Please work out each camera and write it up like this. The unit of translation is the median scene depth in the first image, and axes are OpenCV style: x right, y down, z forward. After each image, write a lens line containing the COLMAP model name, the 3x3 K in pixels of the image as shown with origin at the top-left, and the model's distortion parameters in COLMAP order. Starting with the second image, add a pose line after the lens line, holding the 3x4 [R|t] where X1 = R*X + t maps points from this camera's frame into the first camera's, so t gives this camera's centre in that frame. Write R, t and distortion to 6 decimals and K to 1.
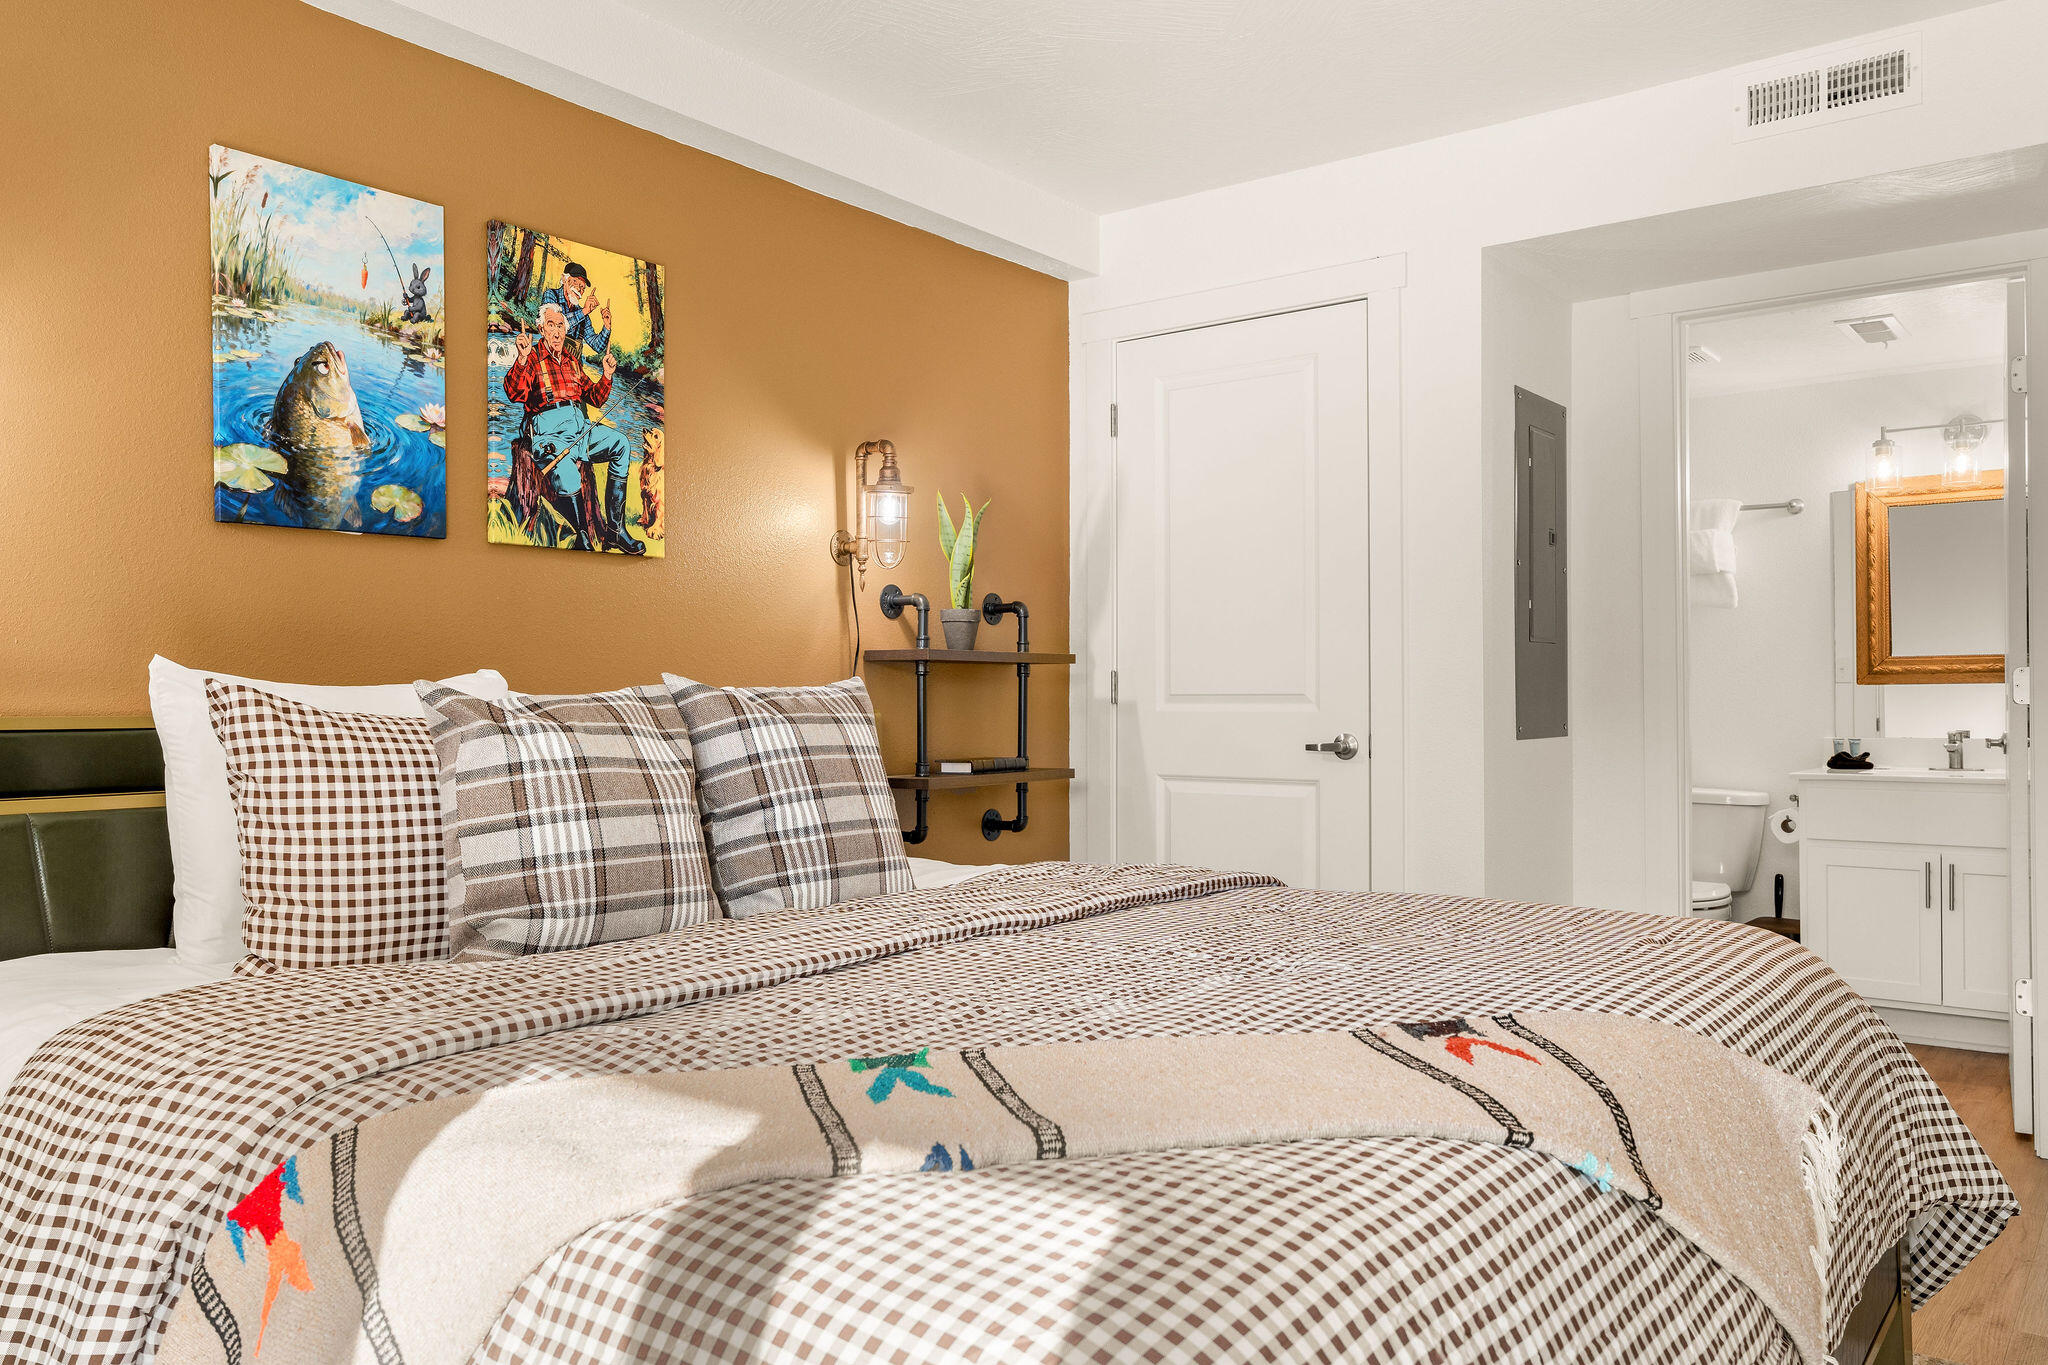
lens RADIAL K [[1522.2, 0, 1023.2], [0, 1522.2, 687.7], [0, 0, 1]] dist [0.009543, 0.002955]
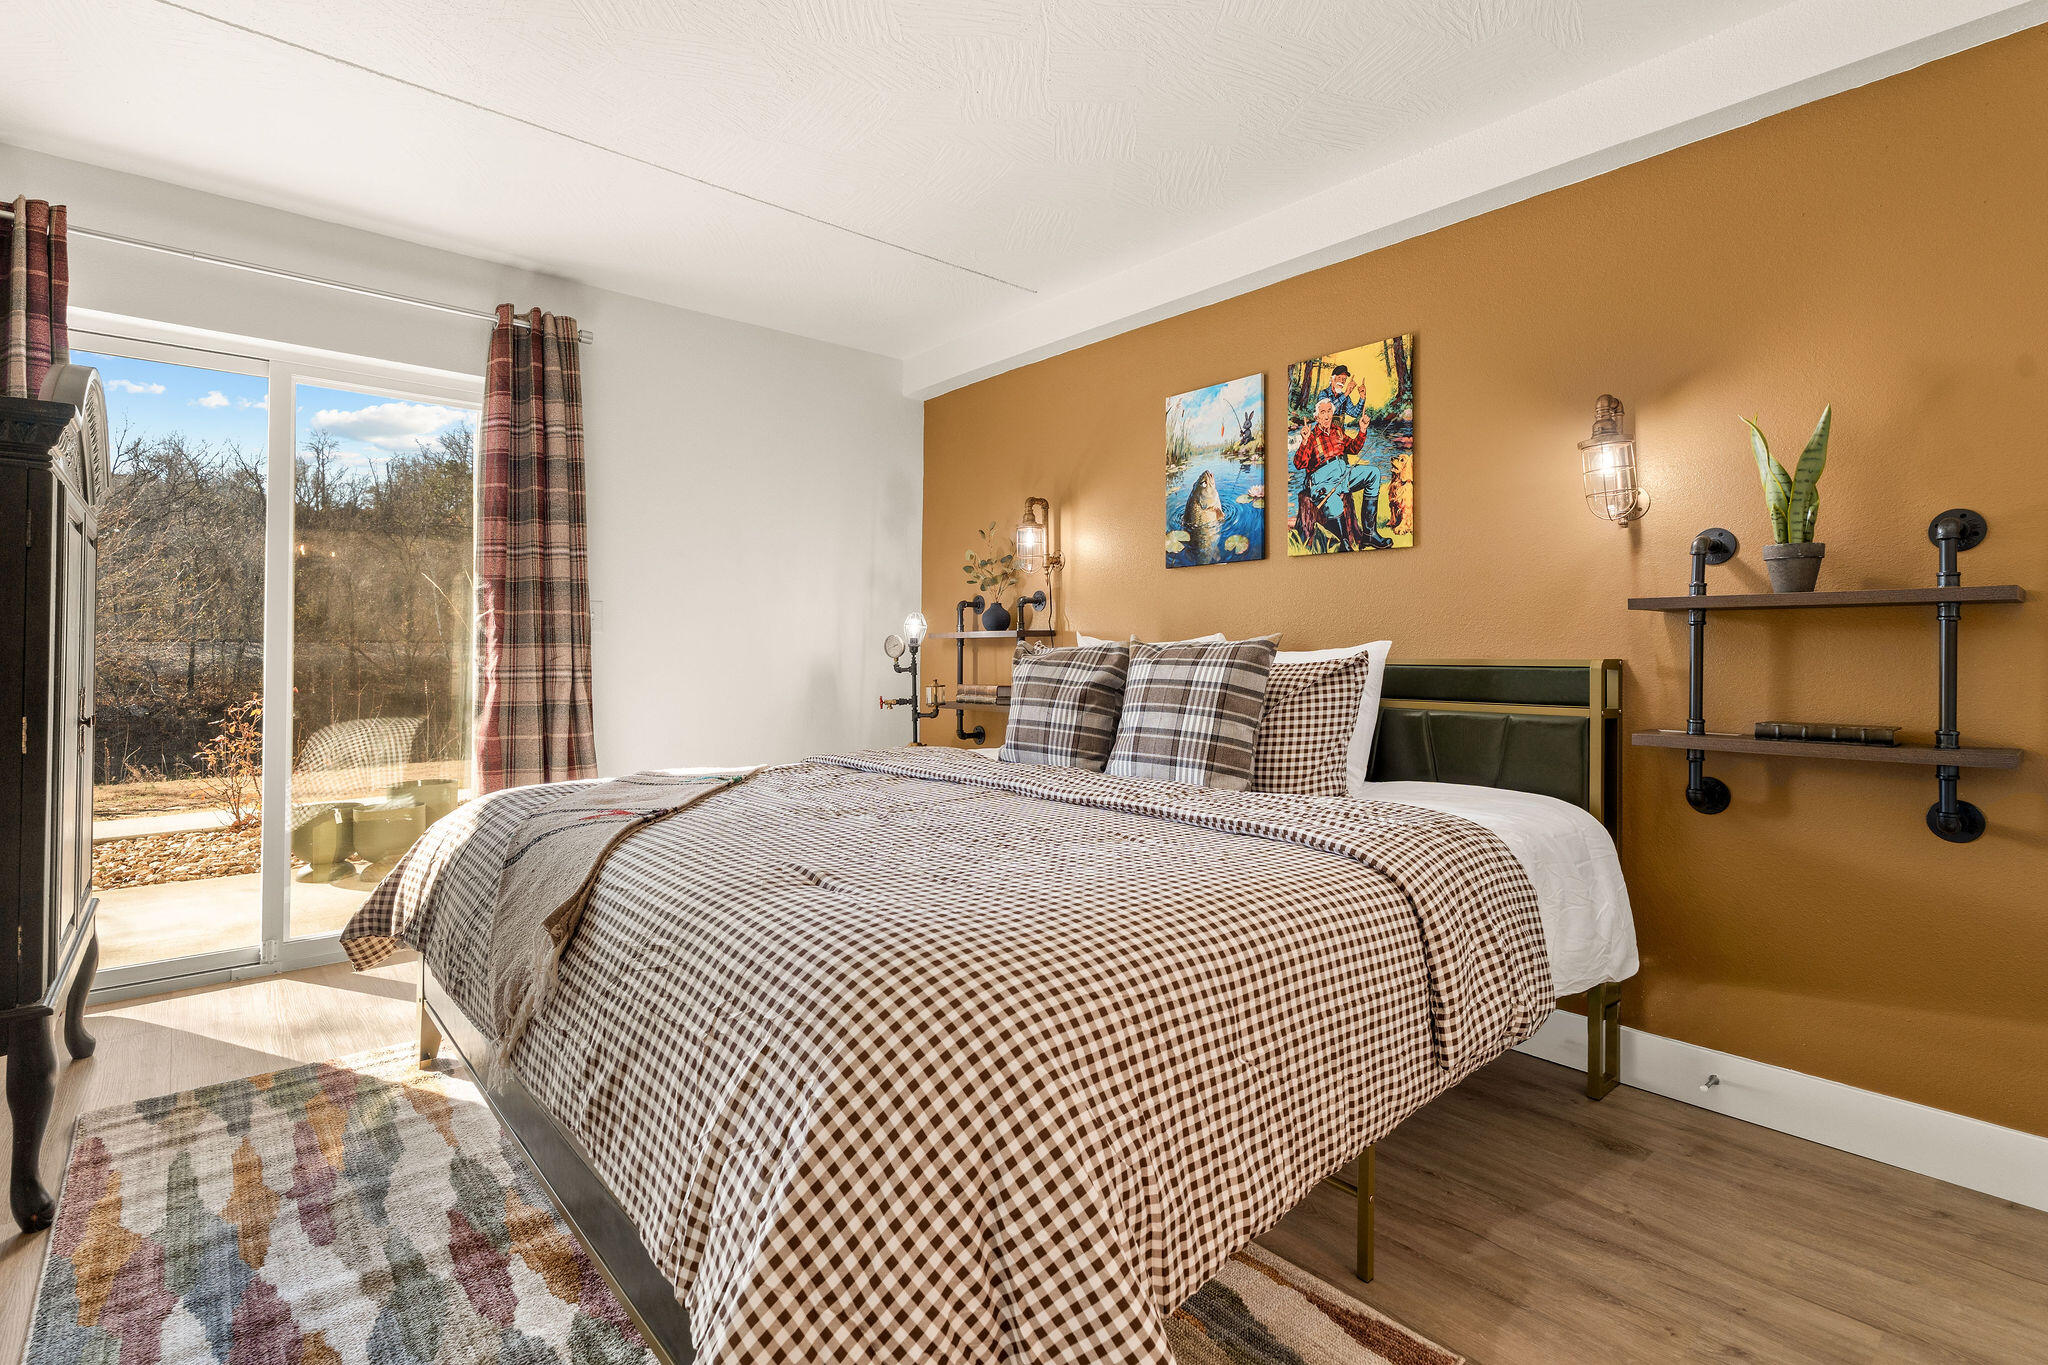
lens RADIAL K [[971.8, 0, 1027.6], [0, 971.8, 643.5], [0, 0, 1]] dist [-0.003894, -0.000104]
pose [[-0.195082, -0.005316, -0.980772, 0.805979], [0.004493, 0.999970, -0.006314, 0.006527], [0.980777, -0.005638, -0.195053, 0.979801]]
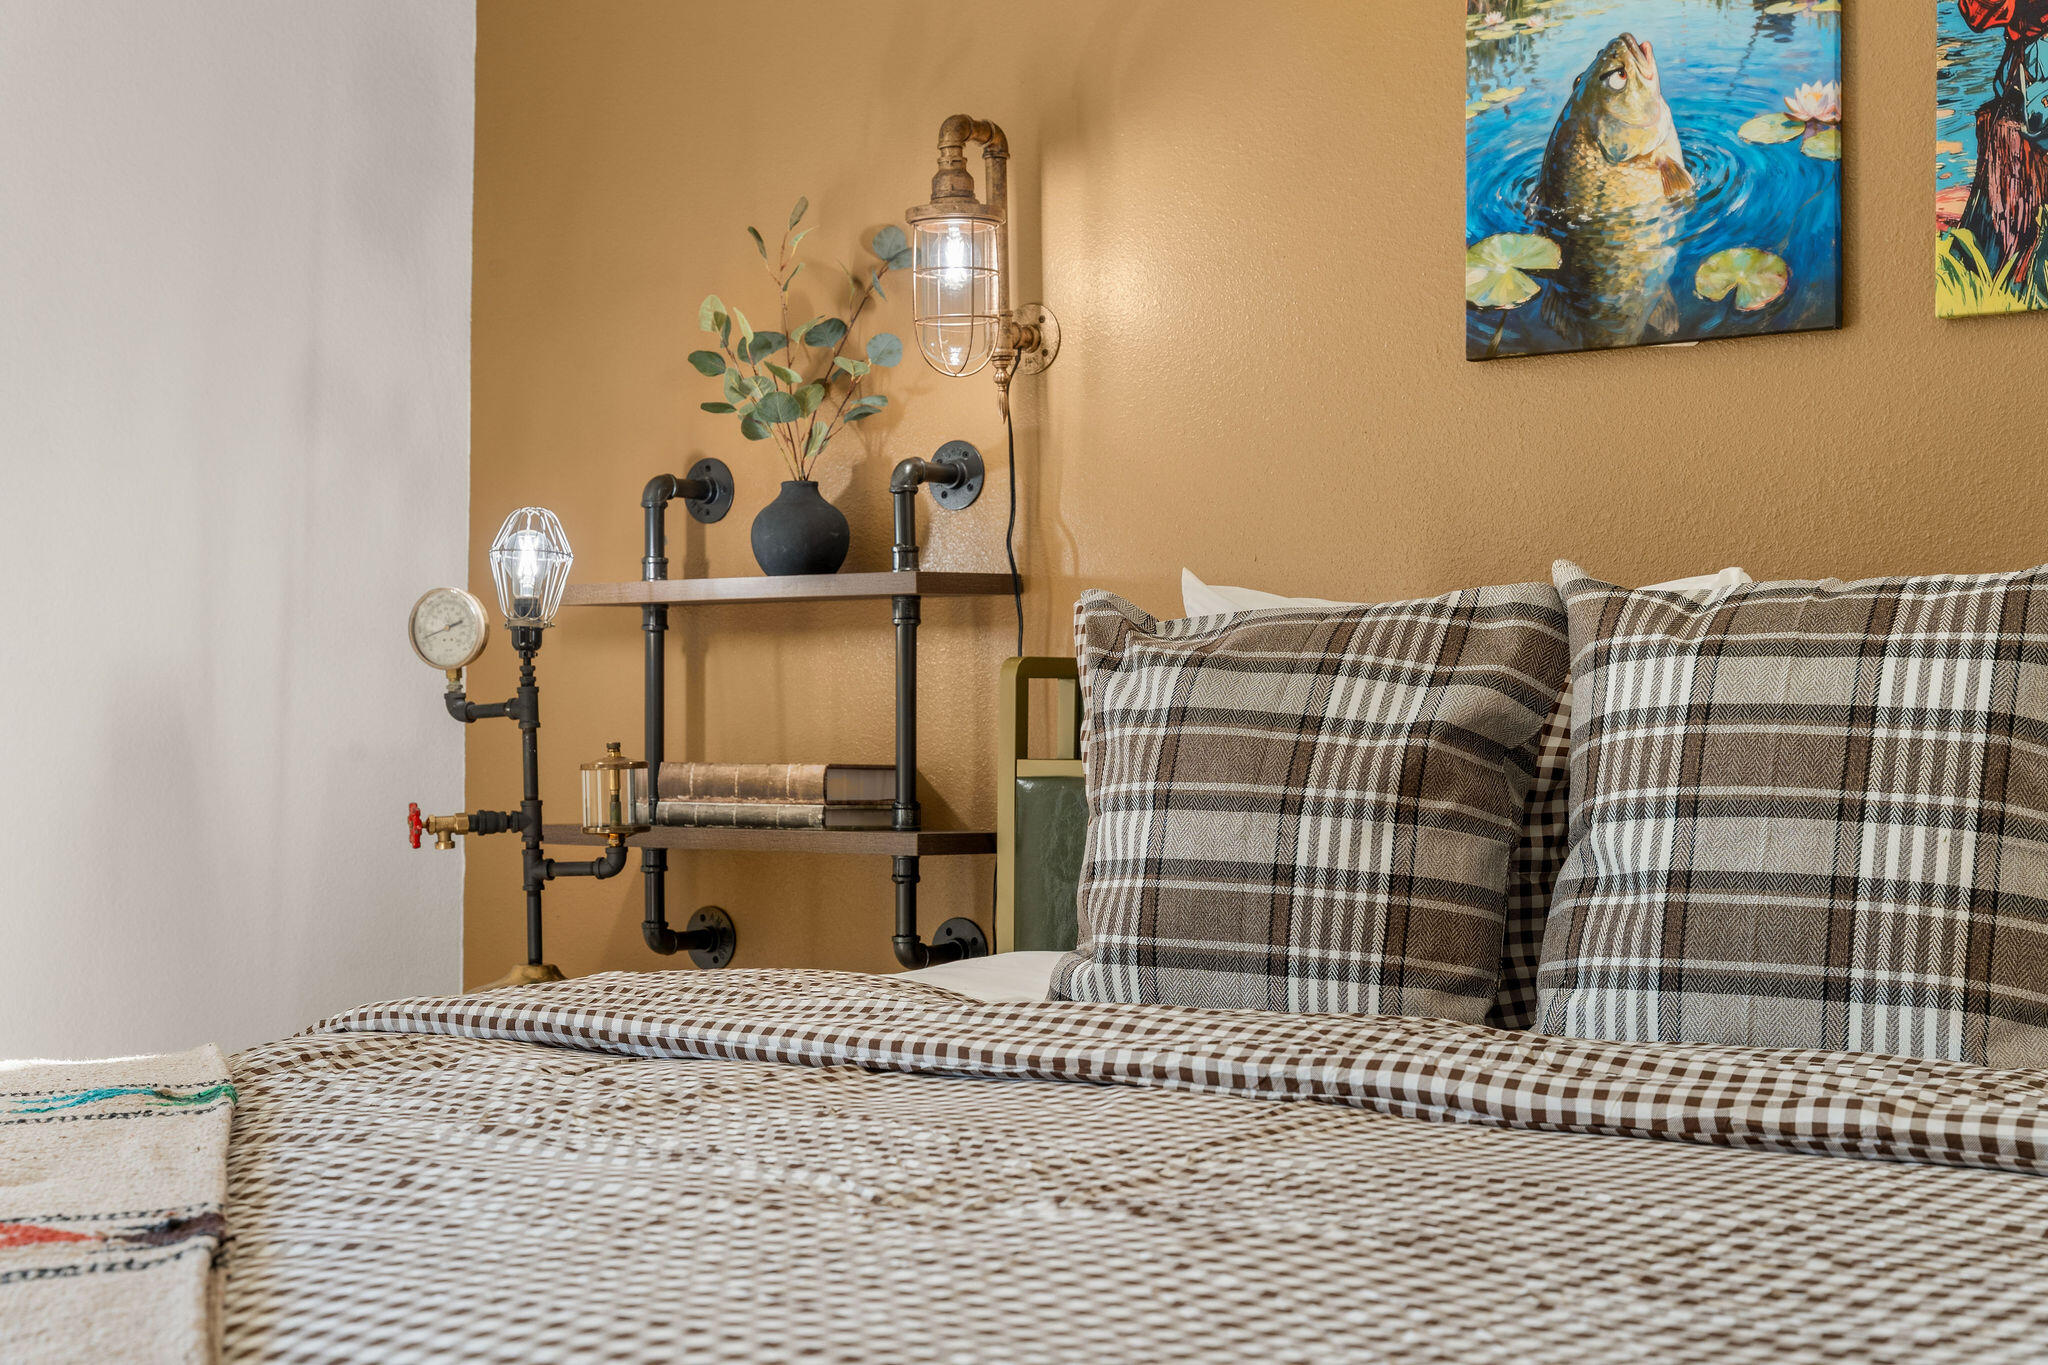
lens RADIAL K [[3005.1, 0, 1025.7], [0, 3005.1, 693.7], [0, 0, 1]] dist [0.061874, 0.000000]
pose [[0.028840, 0.000046, -0.999584, 0.700725], [0.007136, 0.999975, 0.000252, 0.030374], [0.999559, -0.007140, 0.028839, 0.701171]]
